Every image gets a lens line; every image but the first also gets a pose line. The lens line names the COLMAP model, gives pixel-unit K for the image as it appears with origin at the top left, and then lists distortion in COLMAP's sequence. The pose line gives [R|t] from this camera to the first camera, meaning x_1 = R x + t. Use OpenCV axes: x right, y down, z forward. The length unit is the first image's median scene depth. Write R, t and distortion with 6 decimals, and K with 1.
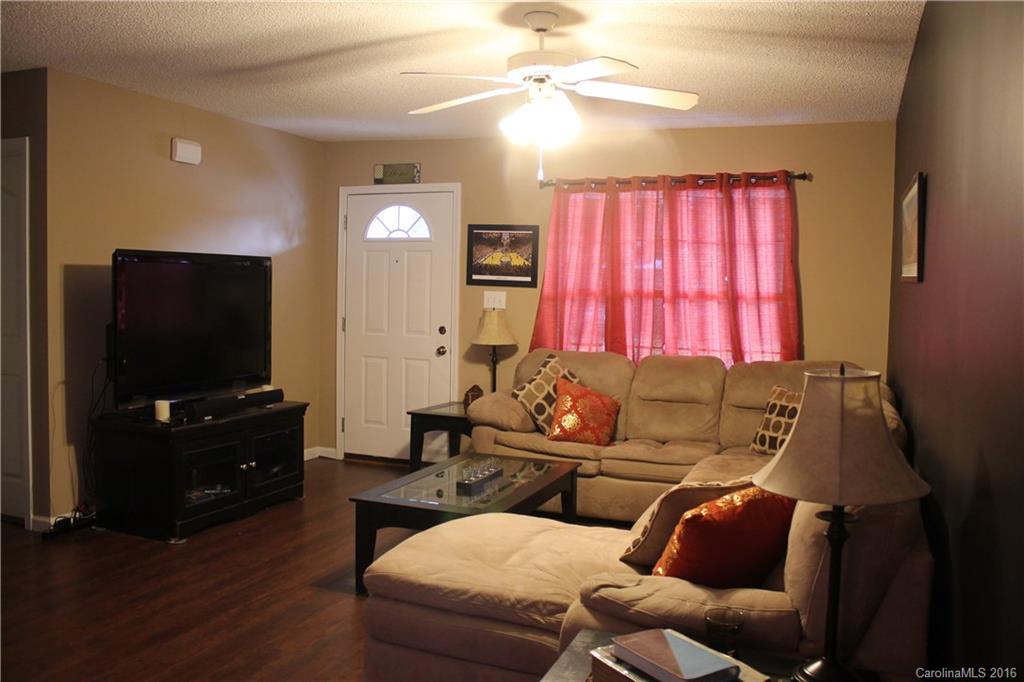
lens RADIAL K [[974.6, 0, 516.9], [0, 974.6, 343.5], [0, 0, 1]] dist [-0.038774, 0.001082]
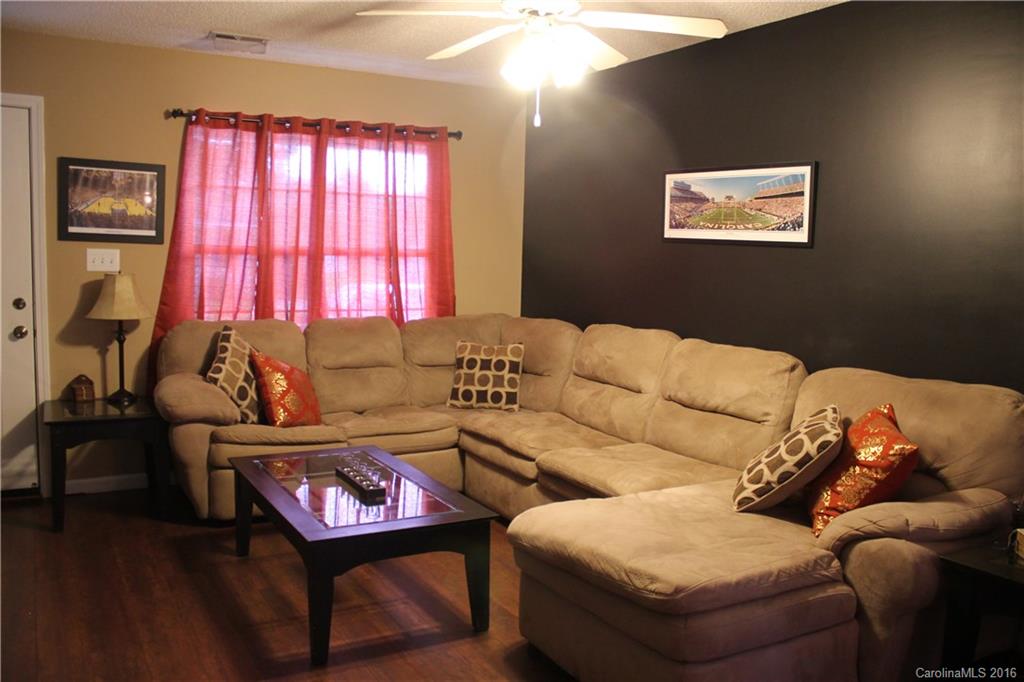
lens RADIAL K [[974.6, 0, 516.9], [0, 974.6, 343.5], [0, 0, 1]] dist [-0.038774, 0.001082]
pose [[0.595864, -0.082060, 0.798882, -0.459639], [0.039968, 0.996563, 0.072555, -0.023020], [-0.802090, -0.011303, 0.597096, 0.306596]]
